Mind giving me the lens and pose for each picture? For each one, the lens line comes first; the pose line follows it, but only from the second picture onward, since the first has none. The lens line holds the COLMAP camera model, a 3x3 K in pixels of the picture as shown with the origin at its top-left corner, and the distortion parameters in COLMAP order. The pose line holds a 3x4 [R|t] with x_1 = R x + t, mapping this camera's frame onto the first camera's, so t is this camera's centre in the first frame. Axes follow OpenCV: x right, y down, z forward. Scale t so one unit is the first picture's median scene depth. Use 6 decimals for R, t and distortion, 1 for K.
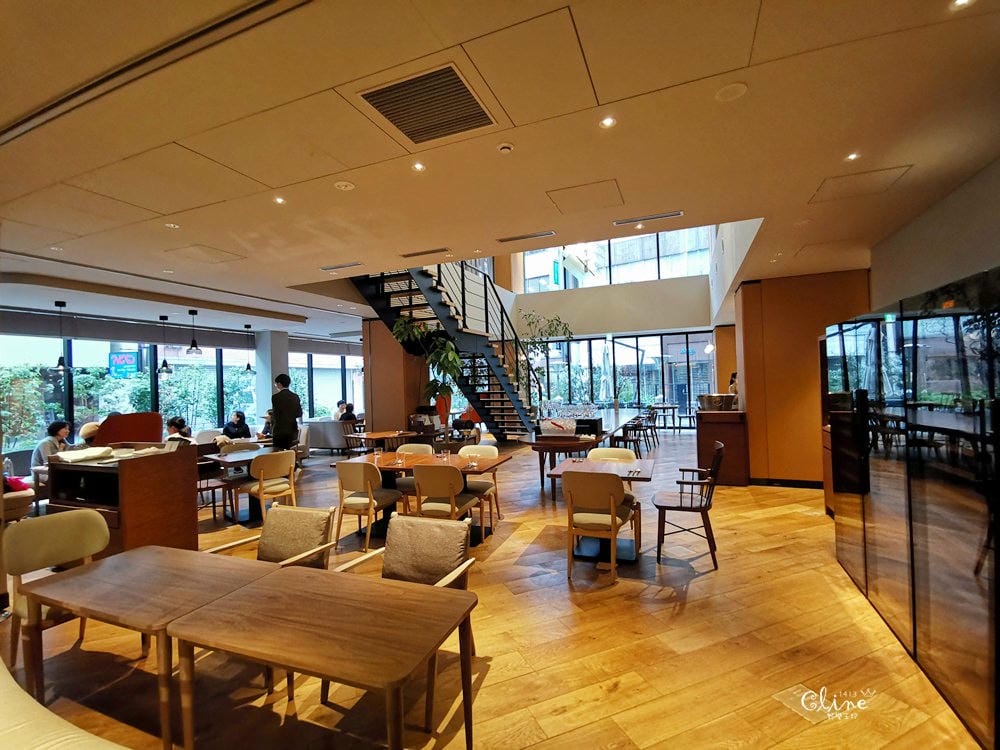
lens RADIAL K [[455.4, 0, 500.0], [0, 455.4, 375.0], [0, 0, 1]] dist [0.018342, 0.000125]
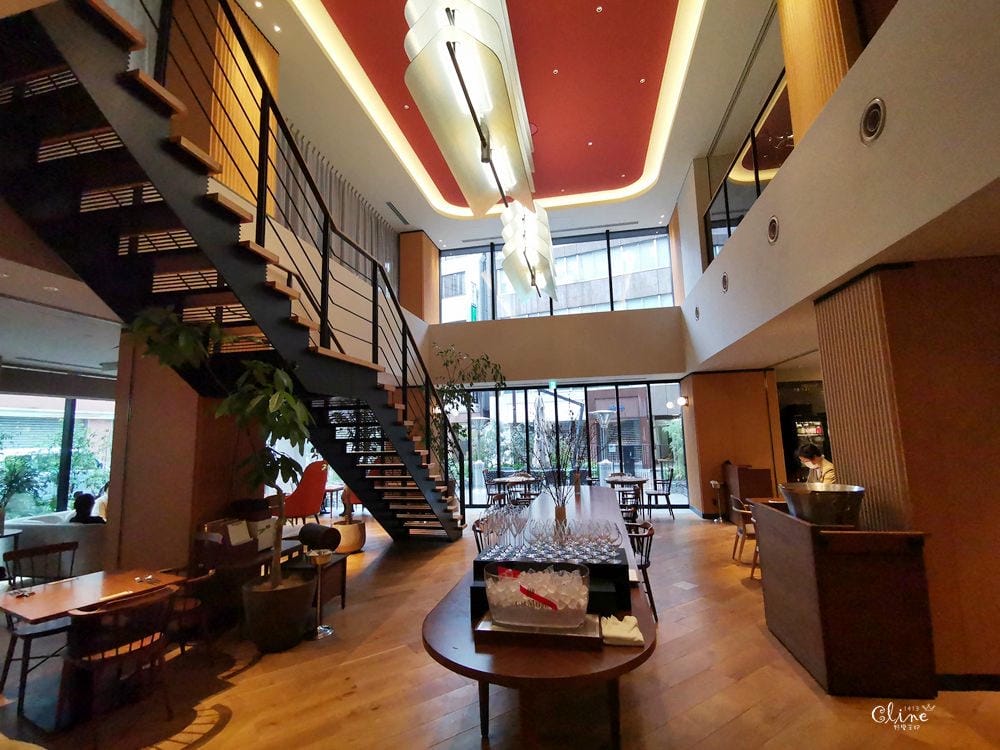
lens RADIAL K [[455.4, 0, 500.0], [0, 455.4, 375.0], [0, 0, 1]] dist [0.018342, 0.000125]
pose [[0.981351, 0.028927, 0.190033, 0.014217], [-0.005502, 0.992434, -0.122656, -0.009019], [-0.192143, 0.119323, 0.974086, 0.361276]]
